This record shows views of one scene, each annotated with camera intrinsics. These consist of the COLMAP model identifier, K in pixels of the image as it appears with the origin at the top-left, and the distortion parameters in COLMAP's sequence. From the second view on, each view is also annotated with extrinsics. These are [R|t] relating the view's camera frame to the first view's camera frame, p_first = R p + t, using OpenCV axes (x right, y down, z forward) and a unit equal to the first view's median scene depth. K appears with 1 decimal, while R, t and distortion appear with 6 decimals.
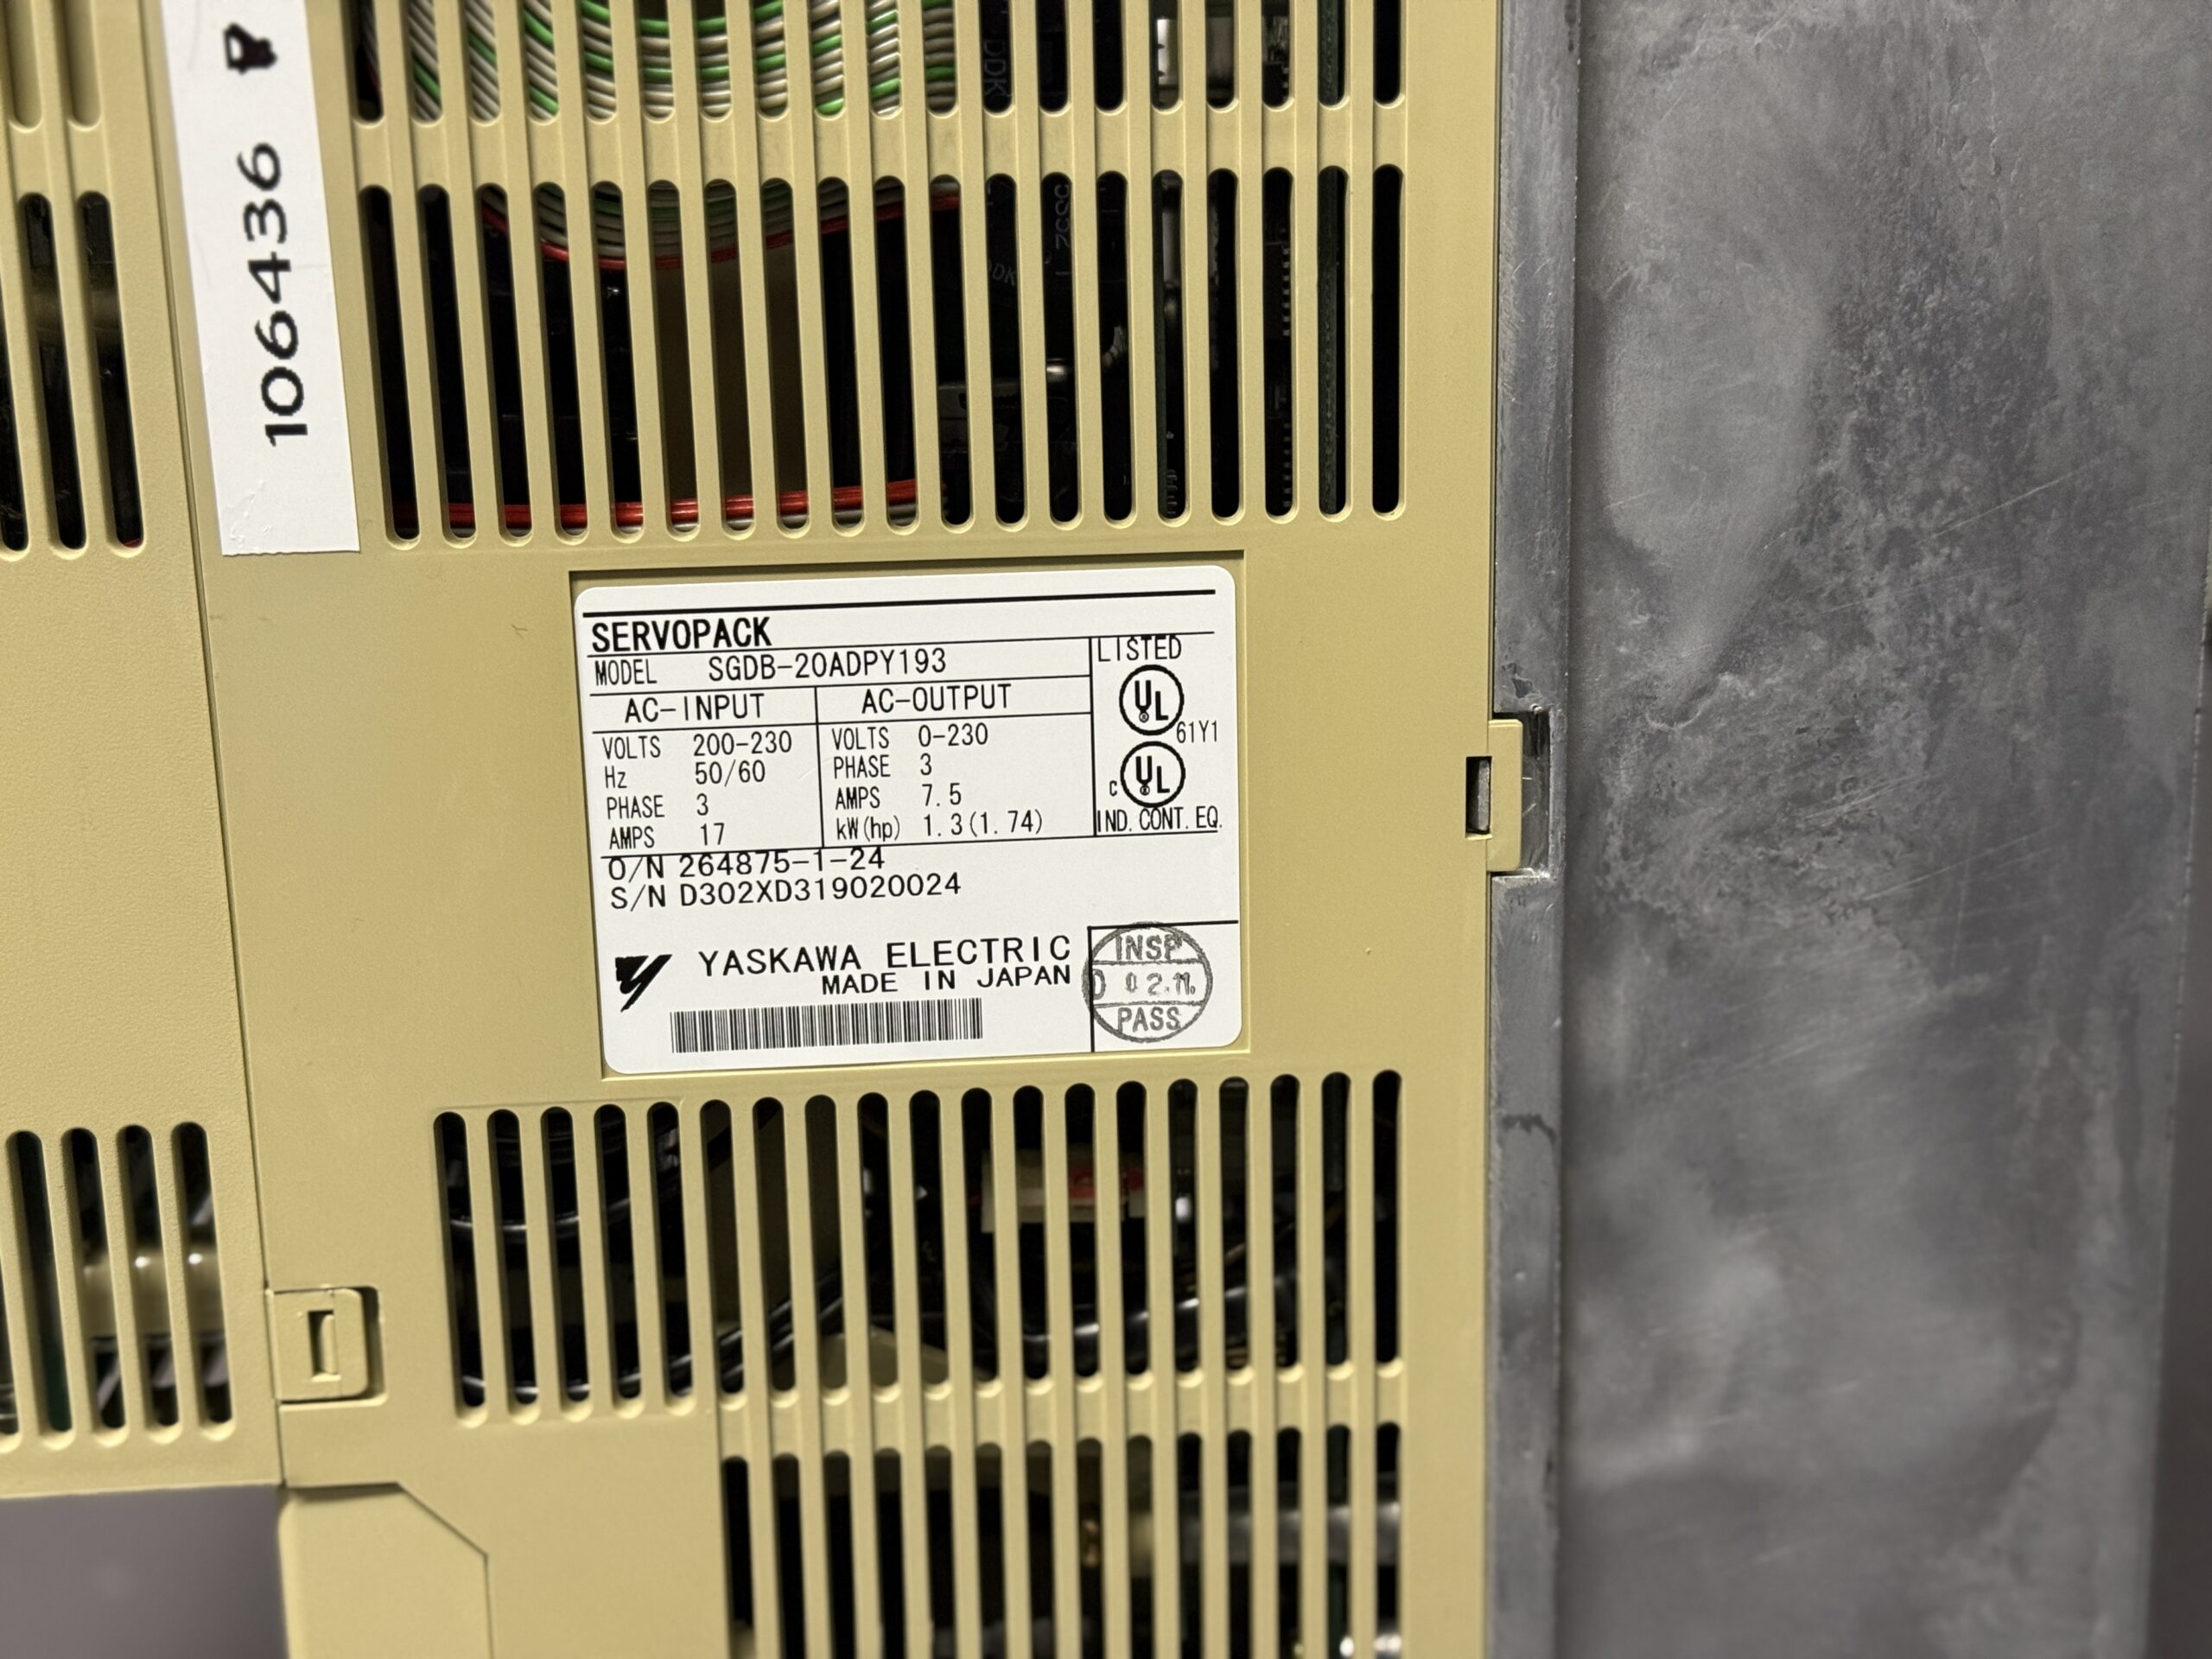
lens RADIAL K [[2962.4, 0, 1155.9], [0, 2962.4, 821.6], [0, 0, 1]] dist [0.132533, 0.003069]
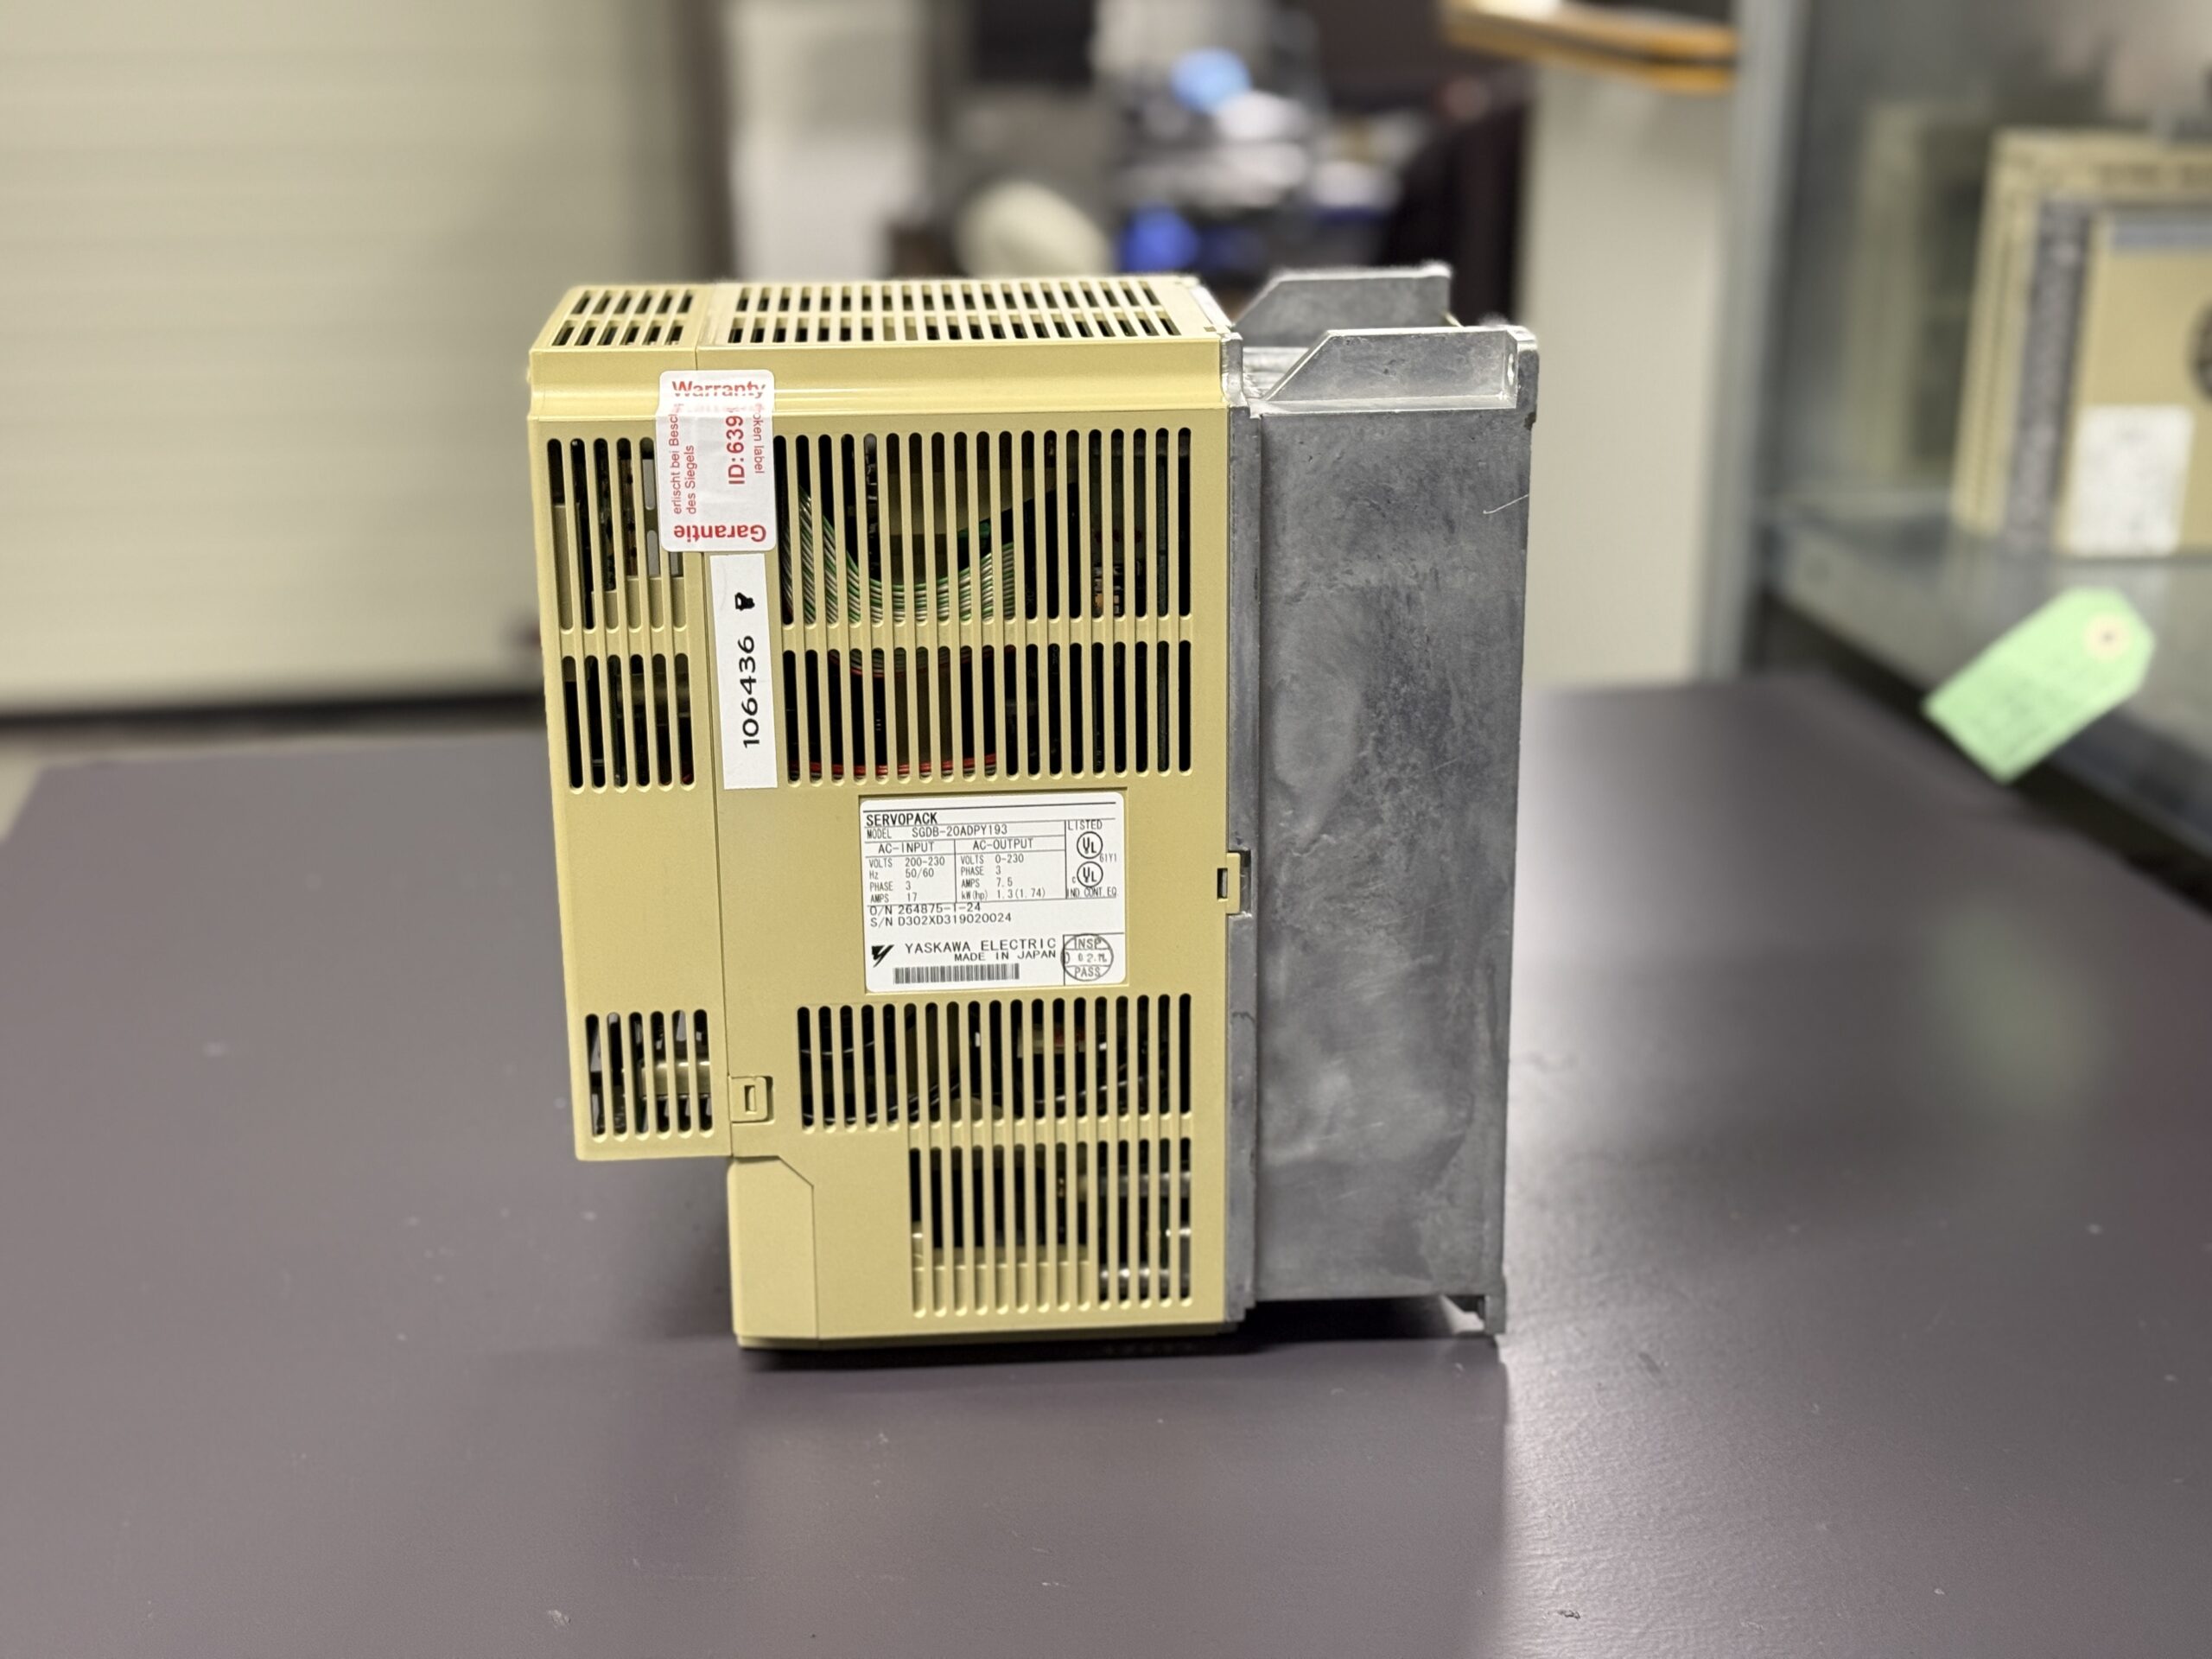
lens RADIAL K [[2962.4, 0, 1155.9], [0, 2962.4, 821.6], [0, 0, 1]] dist [0.132533, 0.003069]
pose [[0.999836, 0.011069, 0.014314, 0.017773], [-0.011866, 0.998312, 0.056846, -0.197349], [-0.013661, -0.057007, 0.998280, -1.436366]]
